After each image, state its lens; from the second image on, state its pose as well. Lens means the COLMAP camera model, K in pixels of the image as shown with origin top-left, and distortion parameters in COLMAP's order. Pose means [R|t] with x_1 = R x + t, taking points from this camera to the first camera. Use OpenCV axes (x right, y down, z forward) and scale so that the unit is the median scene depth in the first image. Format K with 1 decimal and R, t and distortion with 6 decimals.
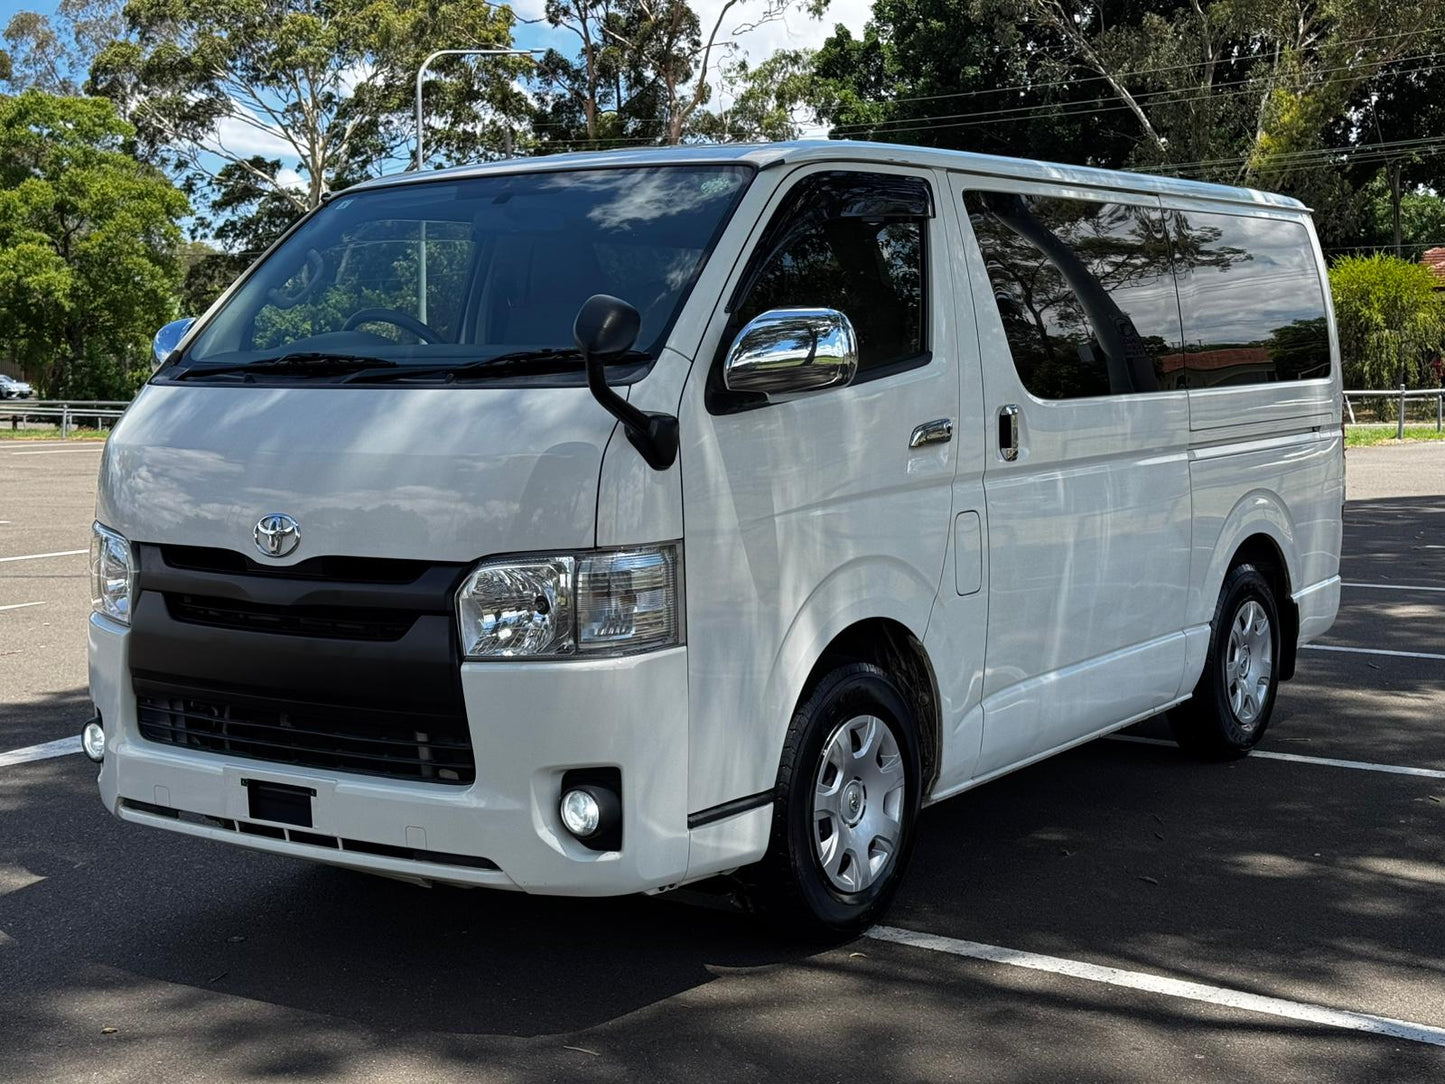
lens RADIAL K [[1989.7, 0, 713.7], [0, 1989.7, 531.2], [0, 0, 1]] dist [0.138943, 0.000000]
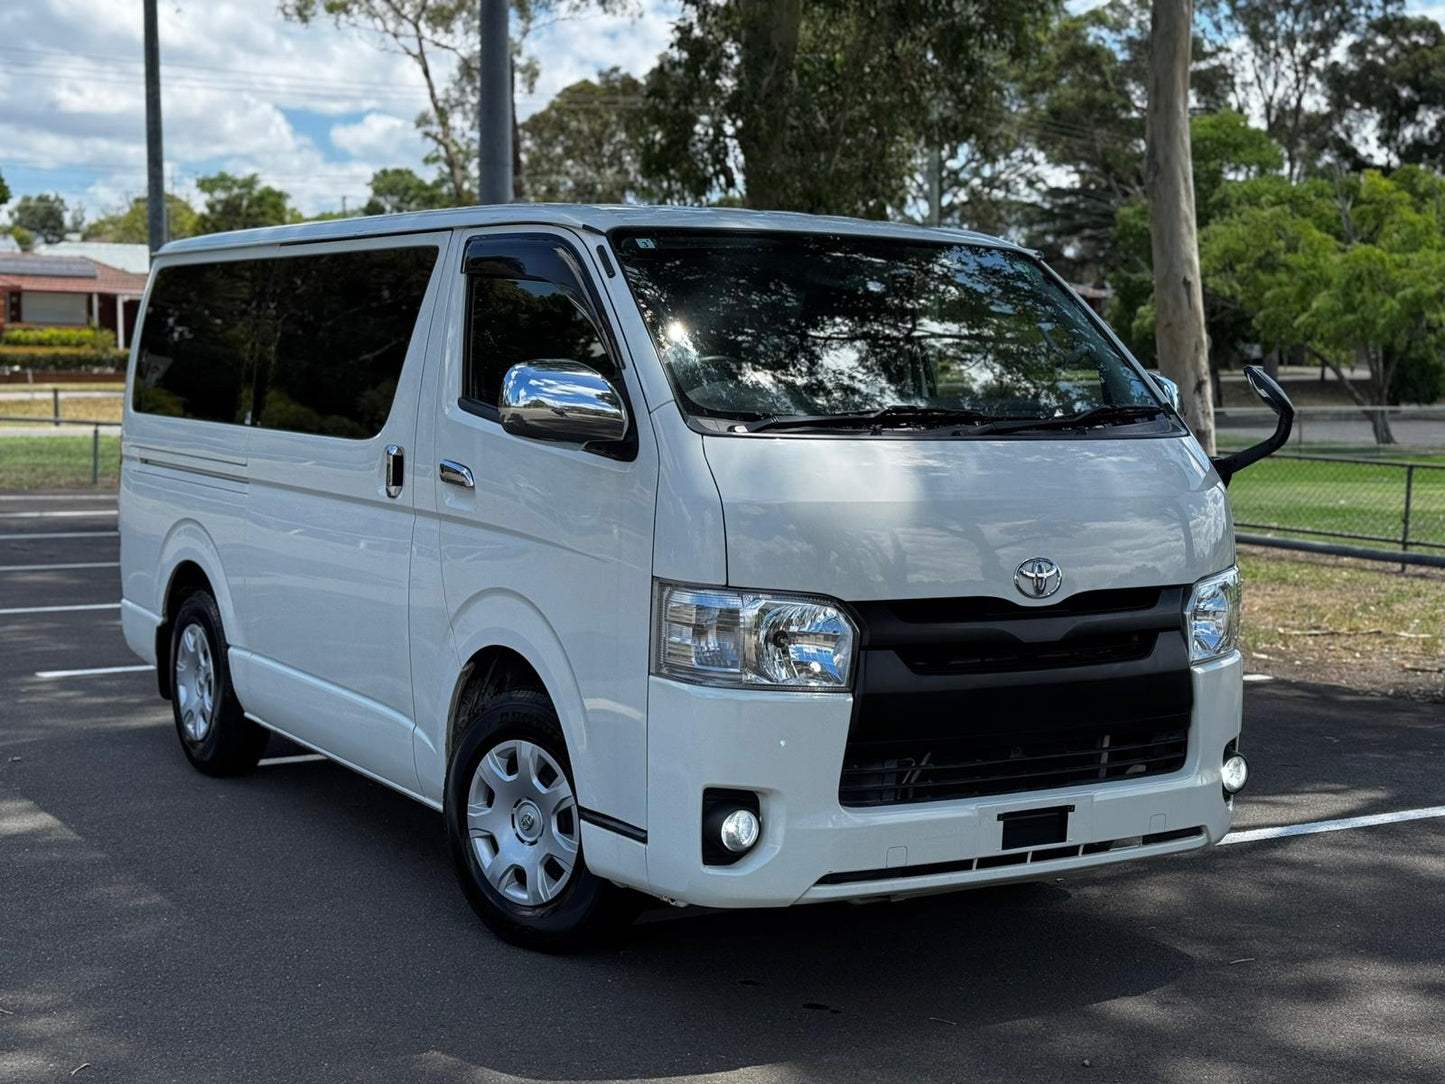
lens RADIAL K [[2061.4, 0, 732.4], [0, 2061.4, 549.7], [0, 0, 1]] dist [0.080126, 0.000000]
pose [[0.391173, -0.058738, 0.918441, -1.147262], [0.056707, 0.997603, 0.039649, -0.058127], [-0.918569, 0.036572, 0.393566, 0.634794]]
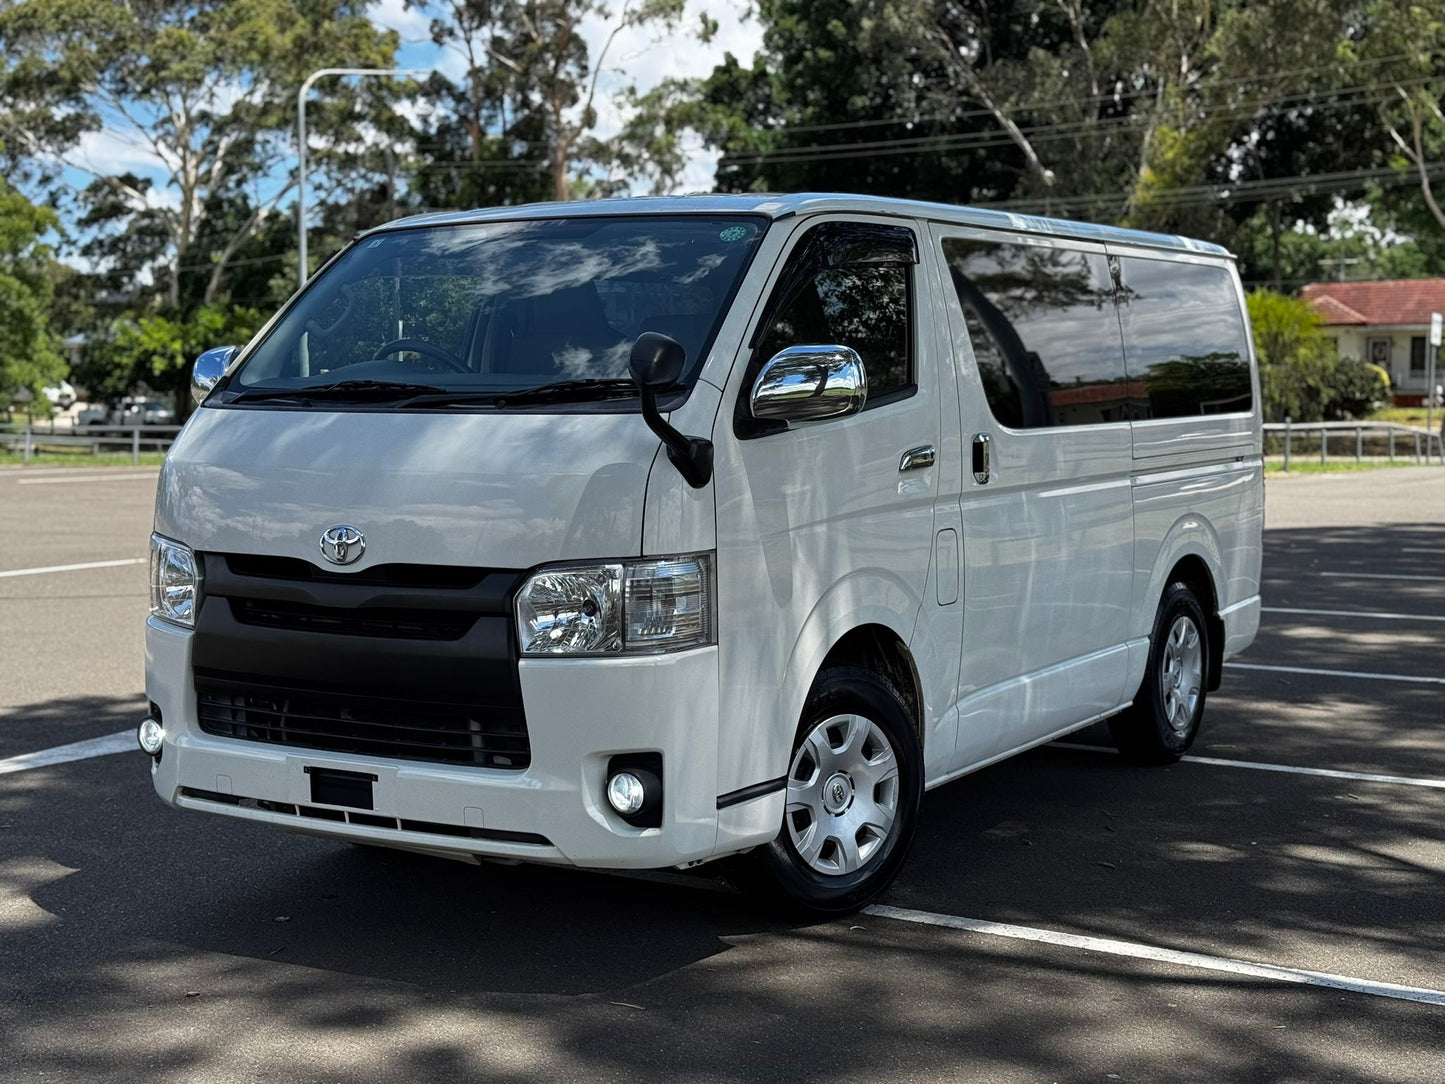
lens RADIAL K [[1989.7, 0, 707.2], [0, 1989.7, 528.8], [0, 0, 1]] dist [0.138943, 0.000000]
pose [[0.998586, 0.005581, 0.052867, -0.066797], [-0.004696, 0.999847, -0.016851, 0.009538], [-0.052953, 0.016579, 0.998459, -0.099195]]
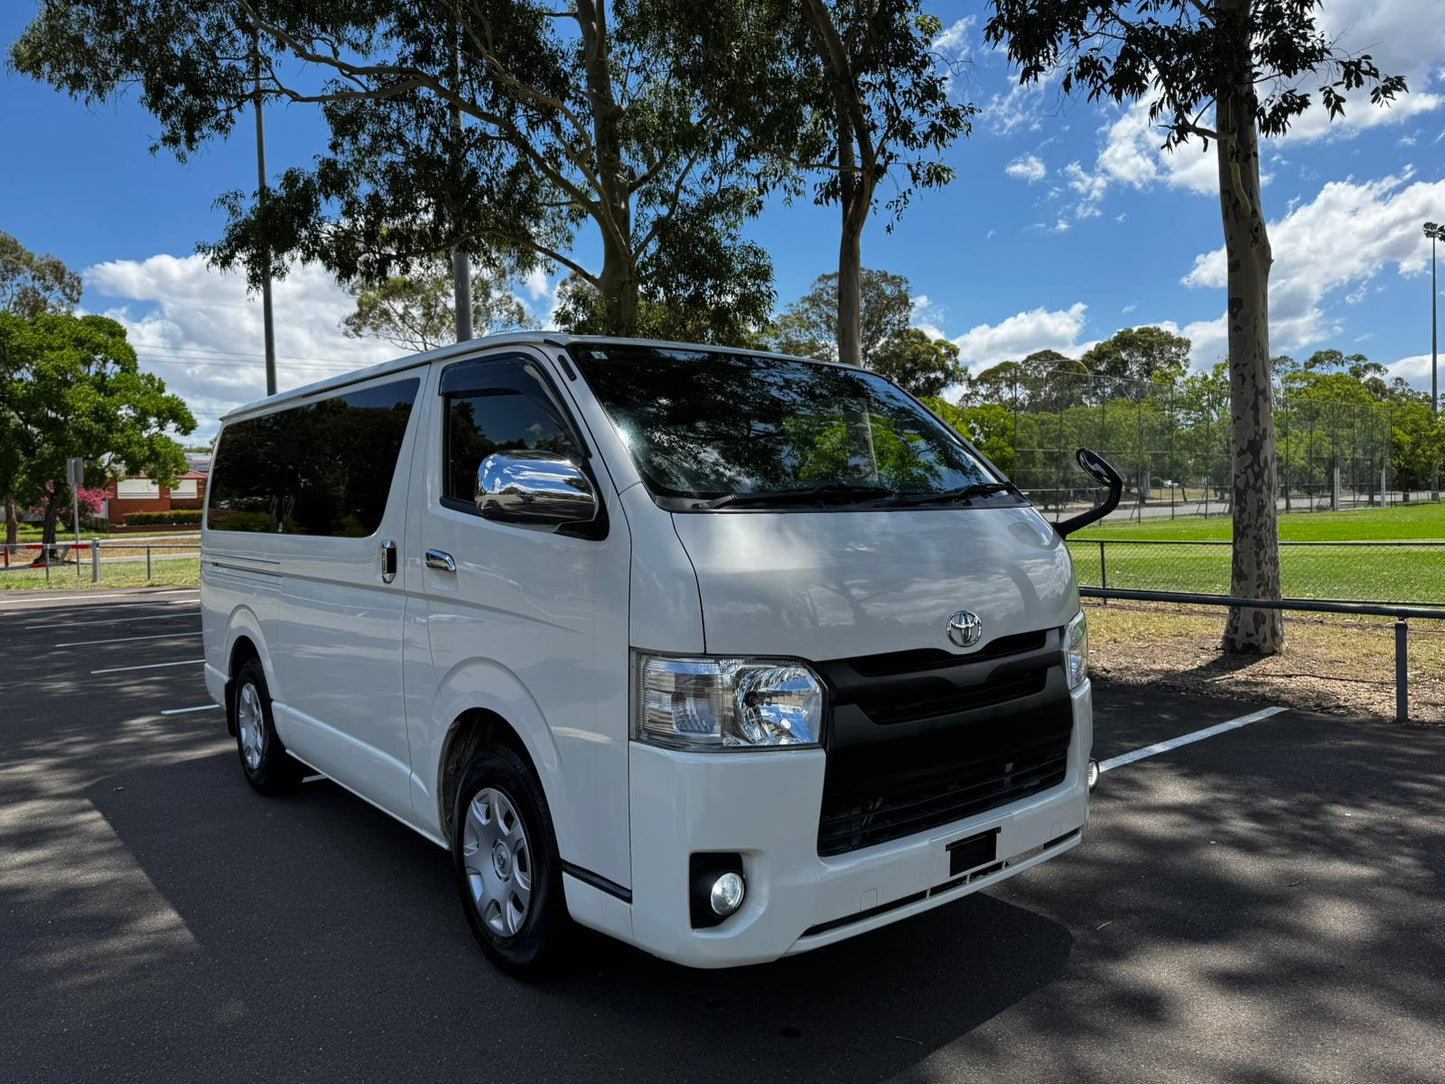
lens RADIAL K [[1032.2, 0, 714.2], [0, 1032.2, 534.4], [0, 0, 1]] dist [0.032864, -0.045195]
pose [[0.280261, -0.015242, 0.959803, -0.762291], [0.097389, 0.995166, -0.012633, -0.054388], [-0.954971, 0.097015, 0.280391, 0.855581]]
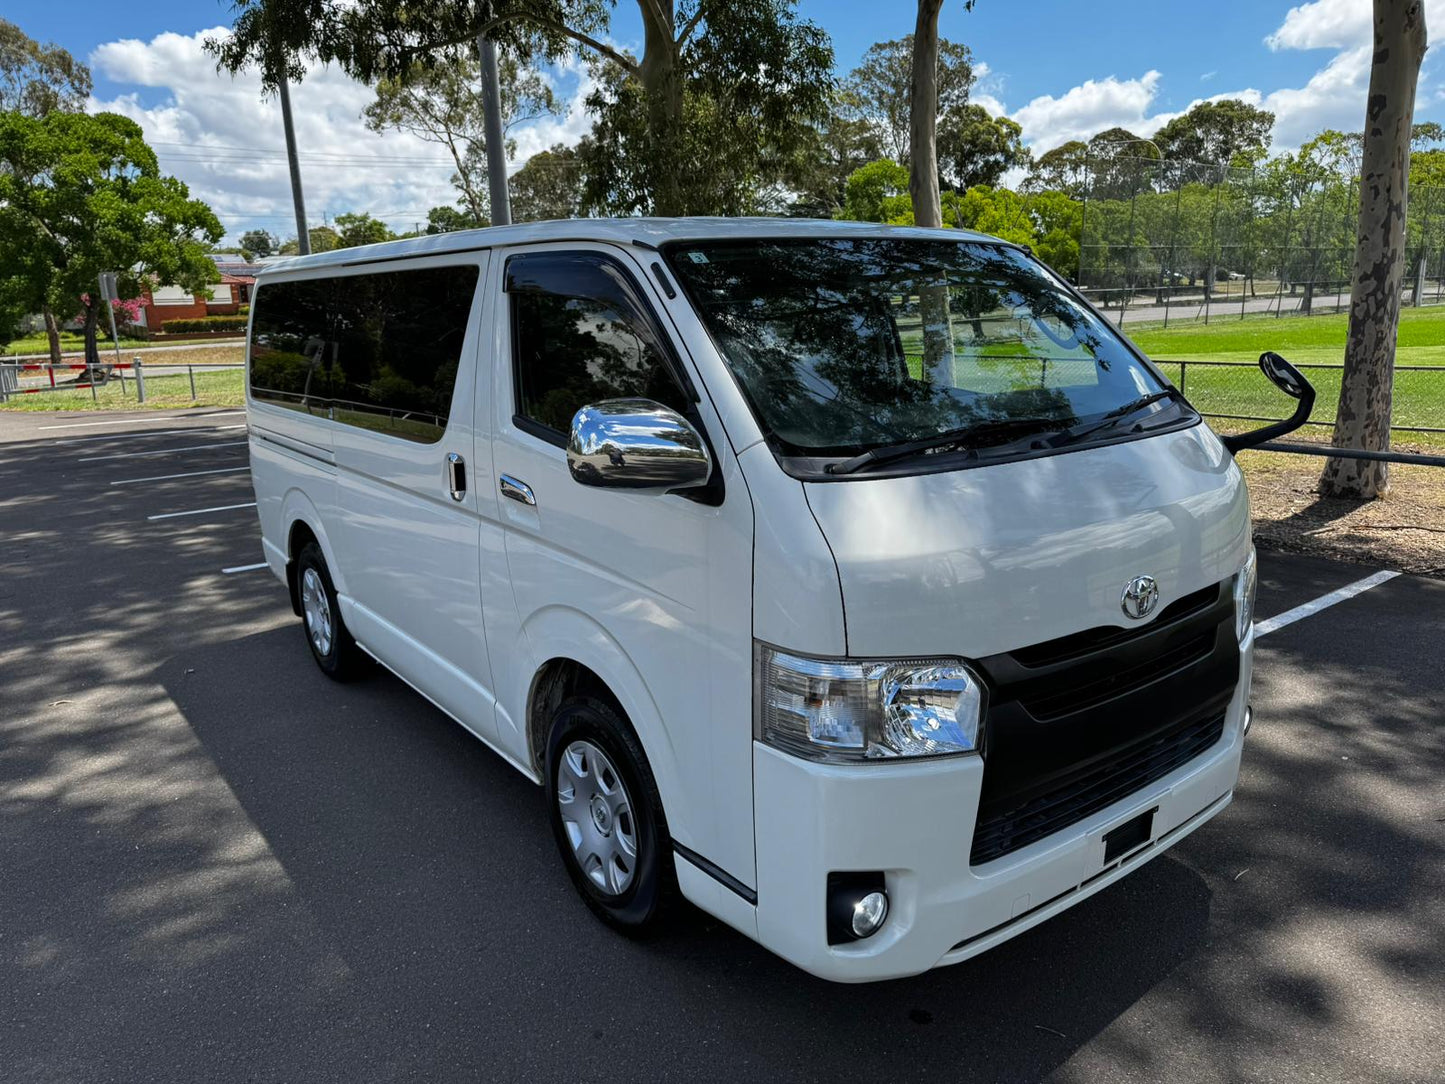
lens RADIAL K [[1032.2, 0, 717.1], [0, 1032.2, 549.2], [0, 0, 1]] dist [0.032864, -0.045195]
pose [[0.314021, -0.213139, 0.925182, -0.689645], [0.106567, 0.976230, 0.188729, -0.129227], [-0.943416, 0.039330, 0.329270, 0.911744]]
